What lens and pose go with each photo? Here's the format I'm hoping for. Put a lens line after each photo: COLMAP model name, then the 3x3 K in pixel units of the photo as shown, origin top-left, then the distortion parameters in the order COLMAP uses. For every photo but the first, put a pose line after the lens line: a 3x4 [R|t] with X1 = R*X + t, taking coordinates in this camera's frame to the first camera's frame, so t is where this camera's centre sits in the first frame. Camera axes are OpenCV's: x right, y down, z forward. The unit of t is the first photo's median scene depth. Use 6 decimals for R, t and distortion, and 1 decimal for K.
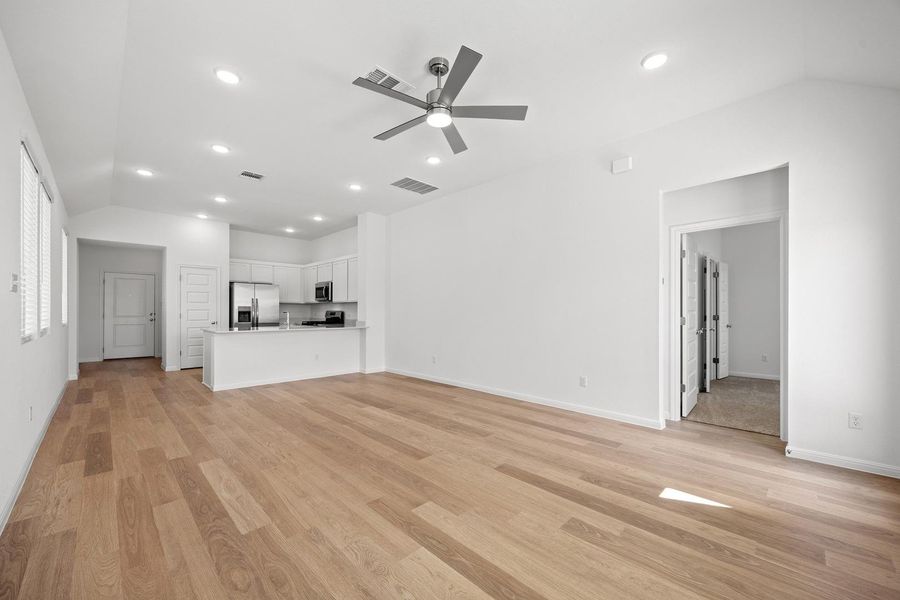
lens RADIAL K [[352.0, 0, 443.8], [0, 352.0, 309.3], [0, 0, 1]] dist [-0.002333, -0.000108]
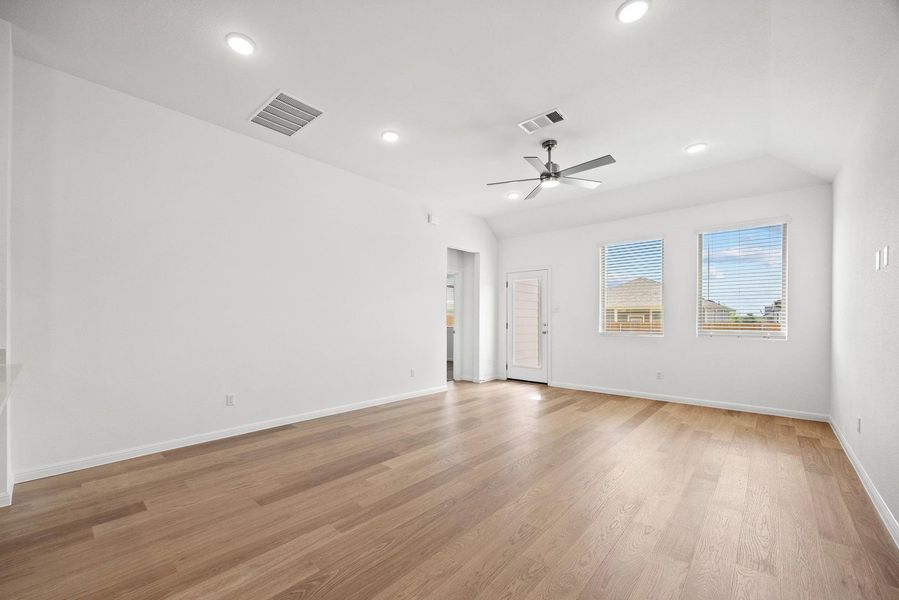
lens RADIAL K [[367.4, 0, 425.8], [0, 367.4, 319.5], [0, 0, 1]] dist [-0.000984, -0.000097]
pose [[-0.037633, -0.006904, 0.999268, -1.121276], [-0.006753, 0.999955, 0.006654, -0.000433], [-0.999269, -0.006497, -0.037678, 1.181619]]
